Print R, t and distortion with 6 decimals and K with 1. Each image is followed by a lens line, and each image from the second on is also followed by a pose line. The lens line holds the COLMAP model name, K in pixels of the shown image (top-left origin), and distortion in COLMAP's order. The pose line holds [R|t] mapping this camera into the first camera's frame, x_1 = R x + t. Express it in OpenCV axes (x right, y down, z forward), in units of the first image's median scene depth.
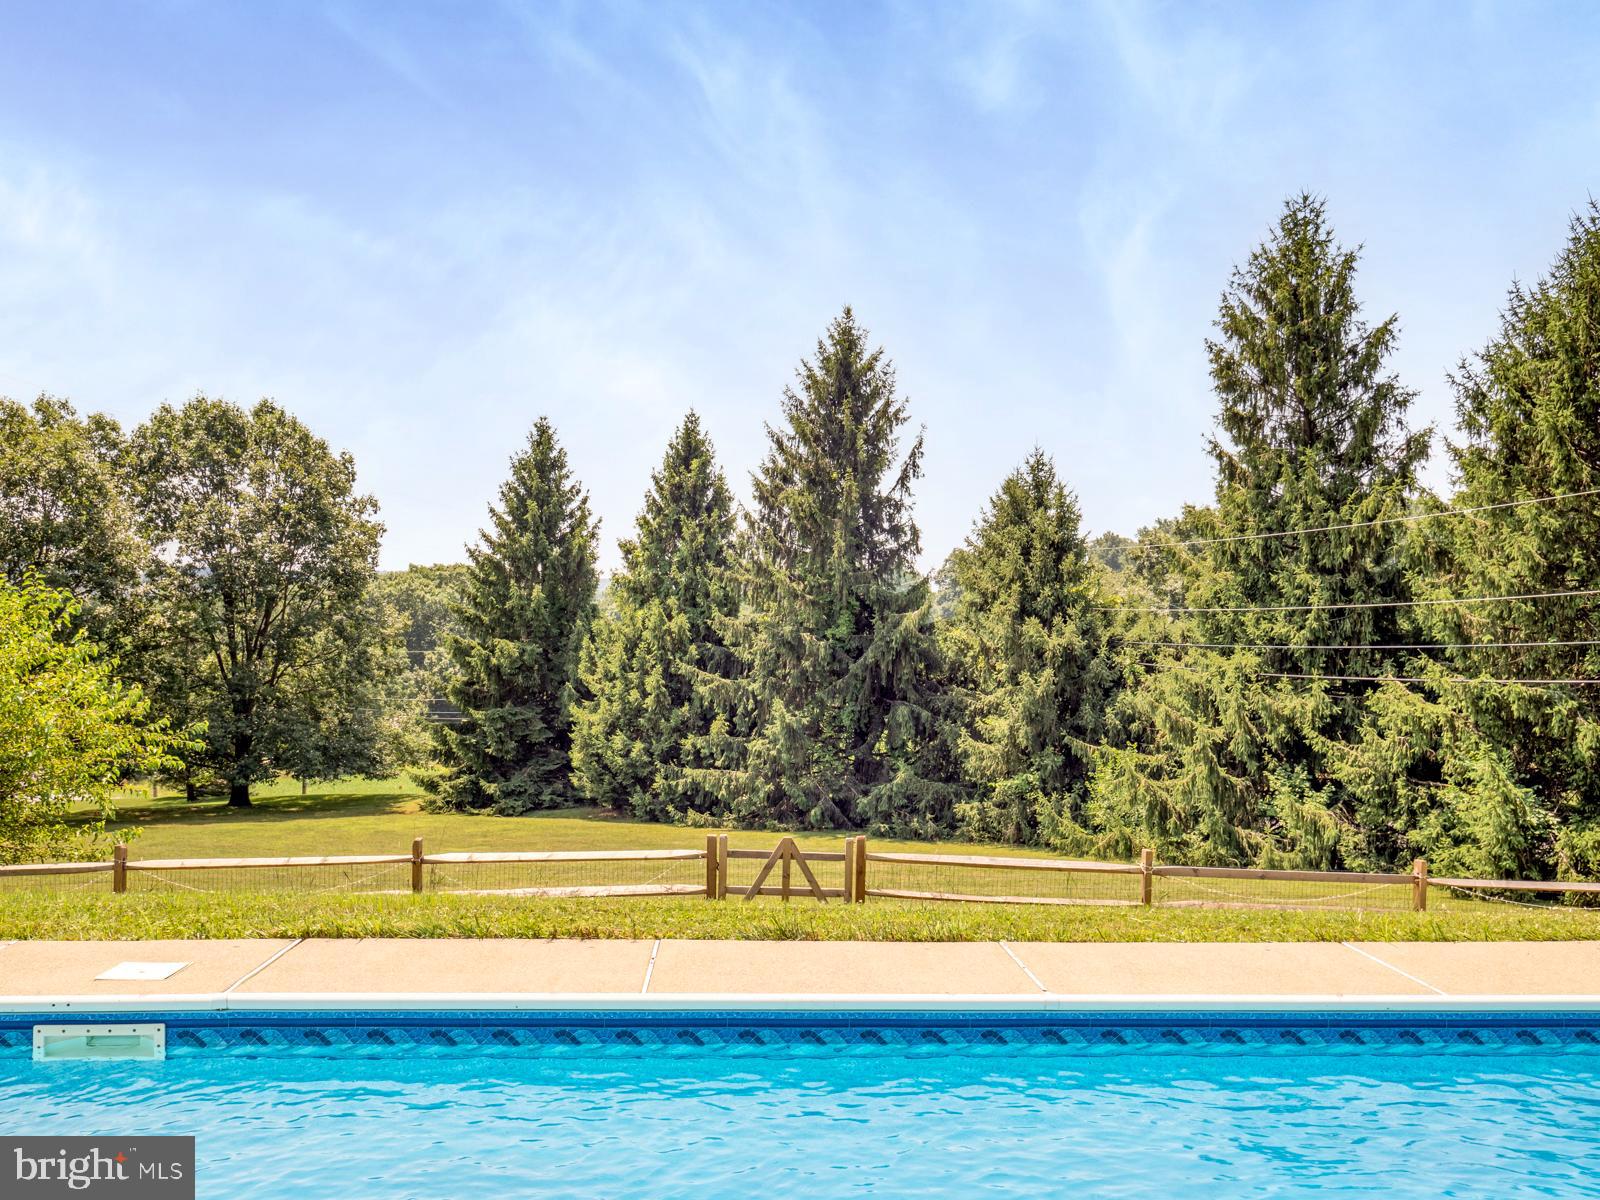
lens RADIAL K [[1308.4, 0, 802.2], [0, 1308.4, 591.1], [0, 0, 1]] dist [-0.032361, 0.024480]
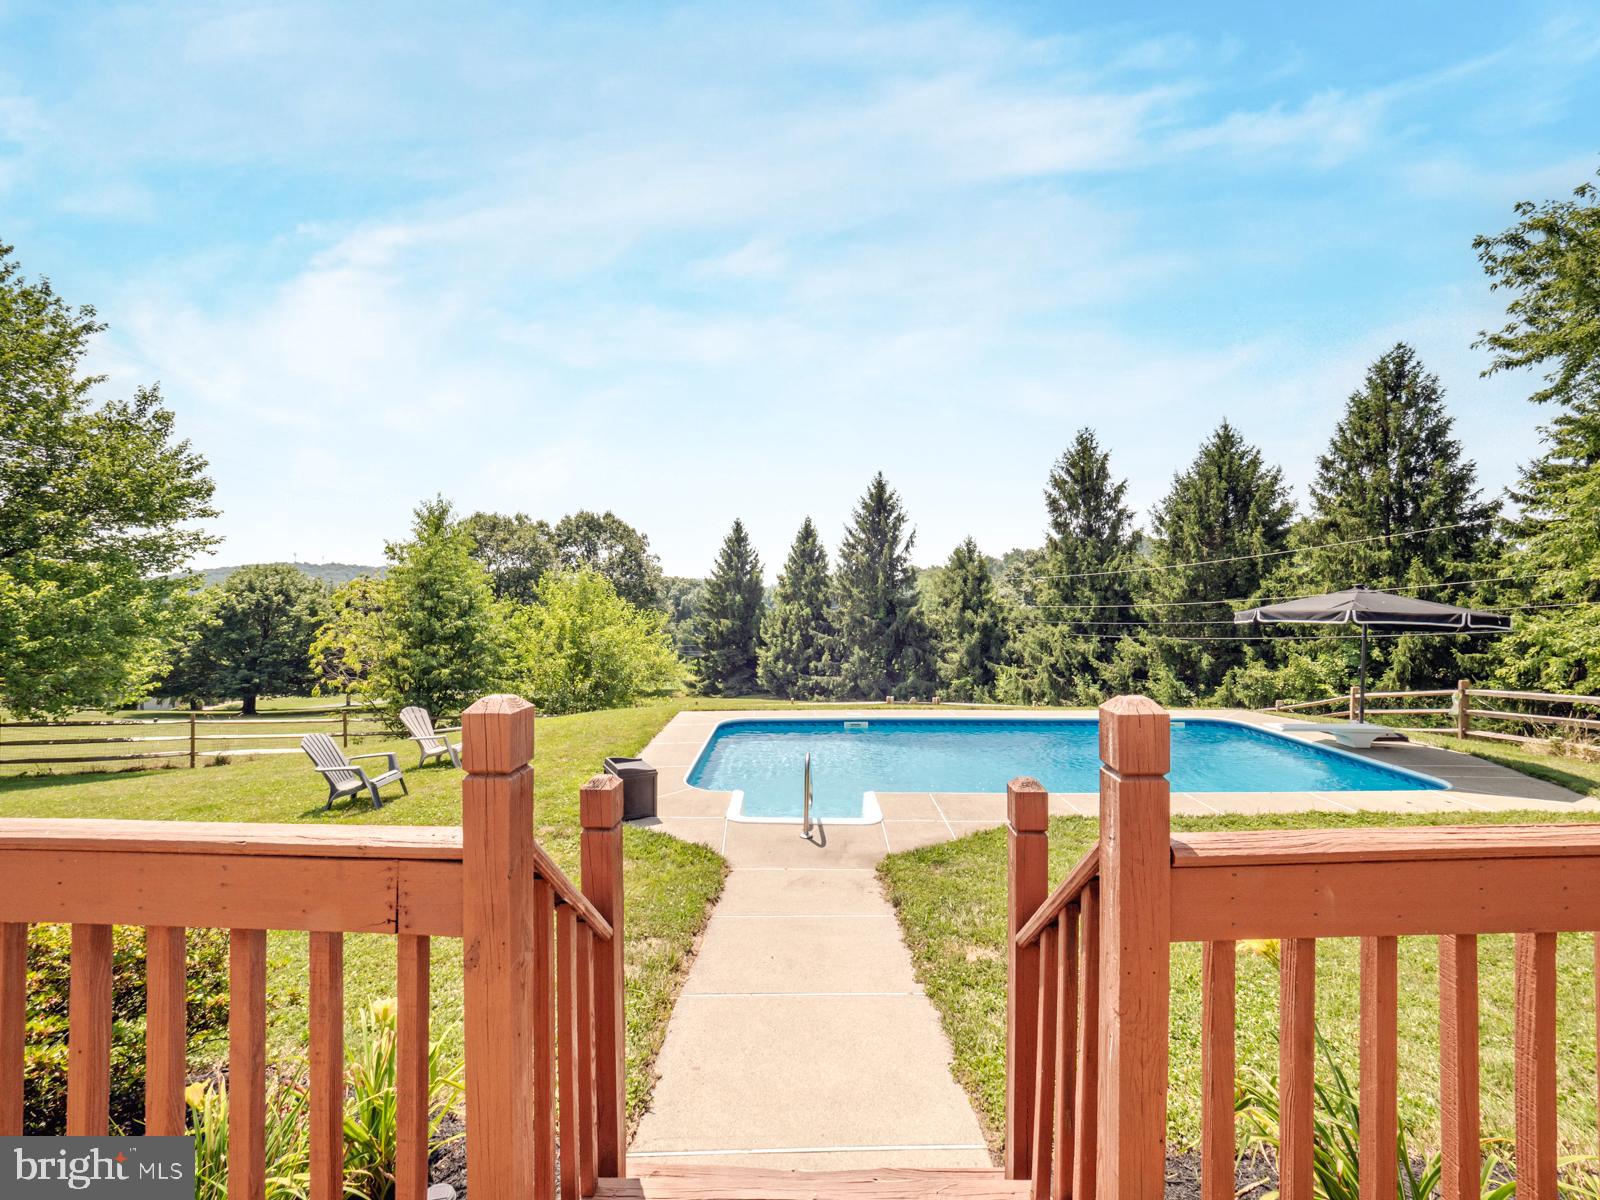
lens RADIAL K [[672.1, 0, 796.7], [0, 672.1, 583.9], [0, 0, 1]] dist [-0.013953, 0.003240]
pose [[0.999047, -0.011920, -0.041996, -0.068242], [0.011800, 0.999926, -0.003096, -0.022501], [0.042029, 0.002598, 0.999113, -0.176755]]
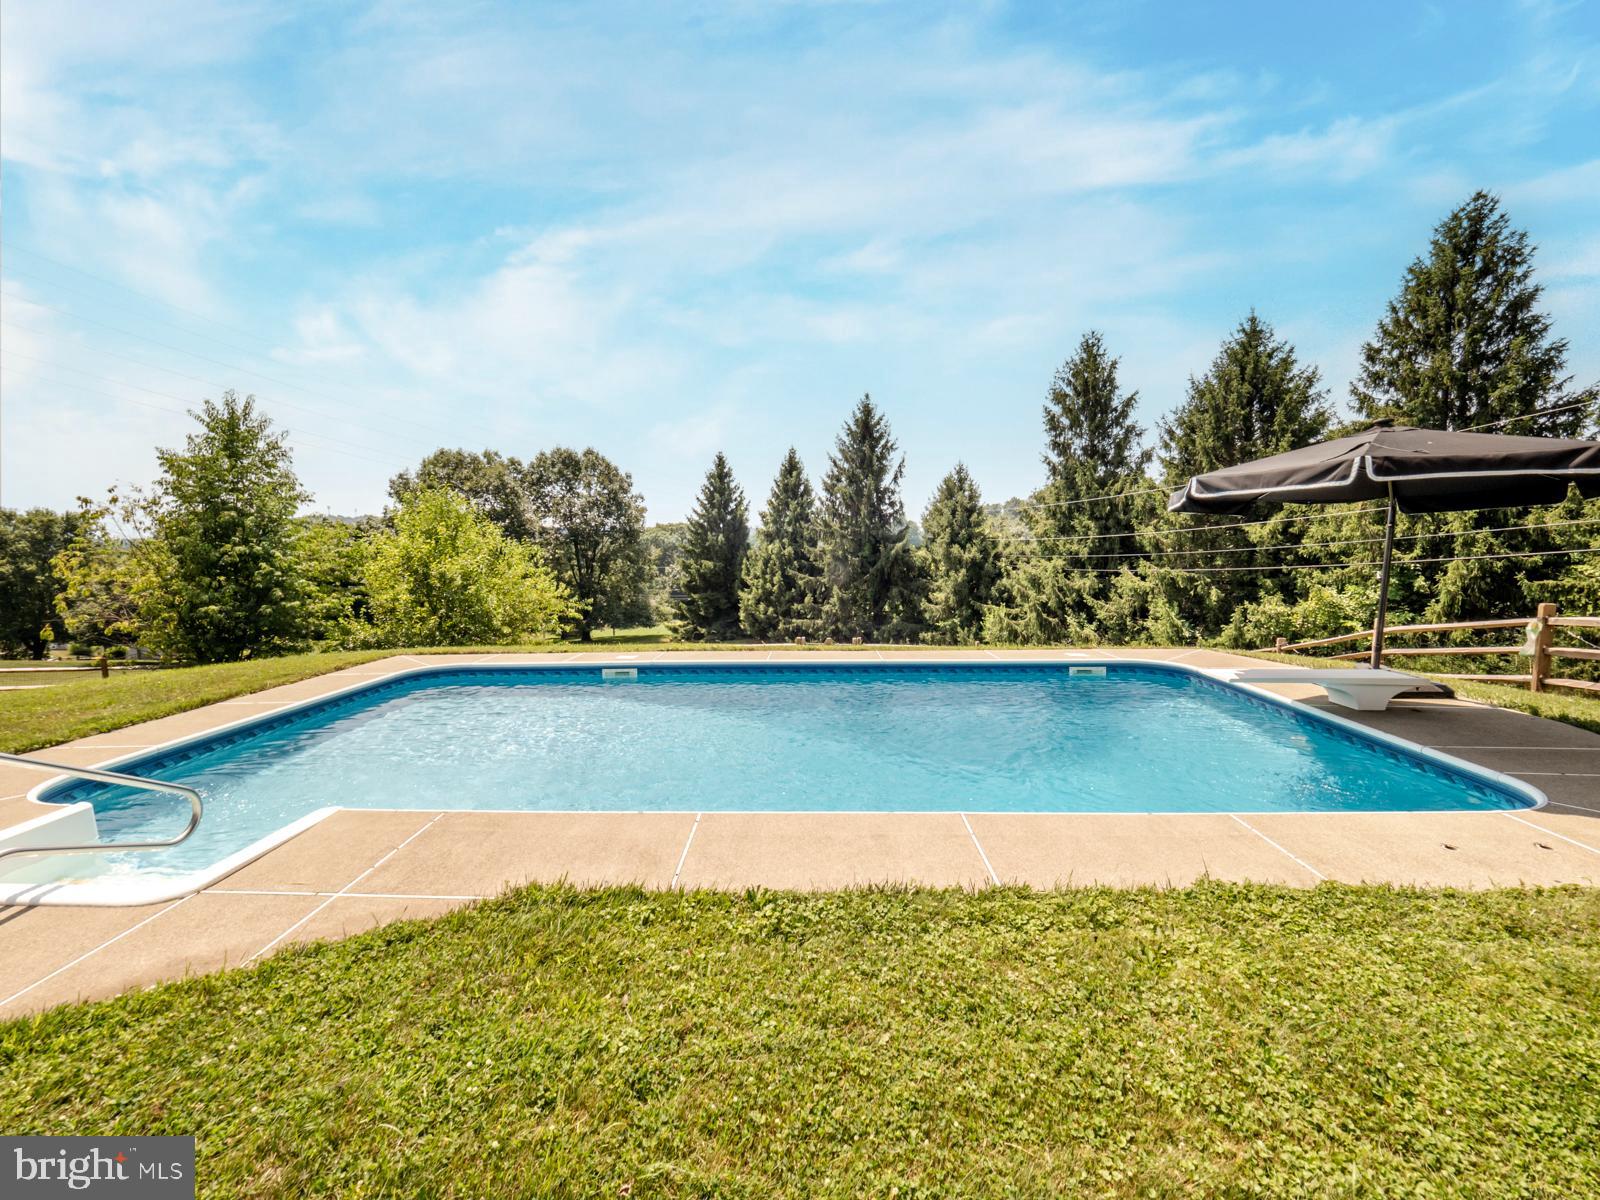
lens RADIAL K [[672.1, 0, 798.6], [0, 672.1, 593.9], [0, 0, 1]] dist [-0.013953, 0.003240]
pose [[0.996423, -0.016232, -0.082927, 0.011020], [0.023618, 0.995763, 0.088870, -0.002162], [0.081133, -0.090511, 0.992585, -0.081544]]
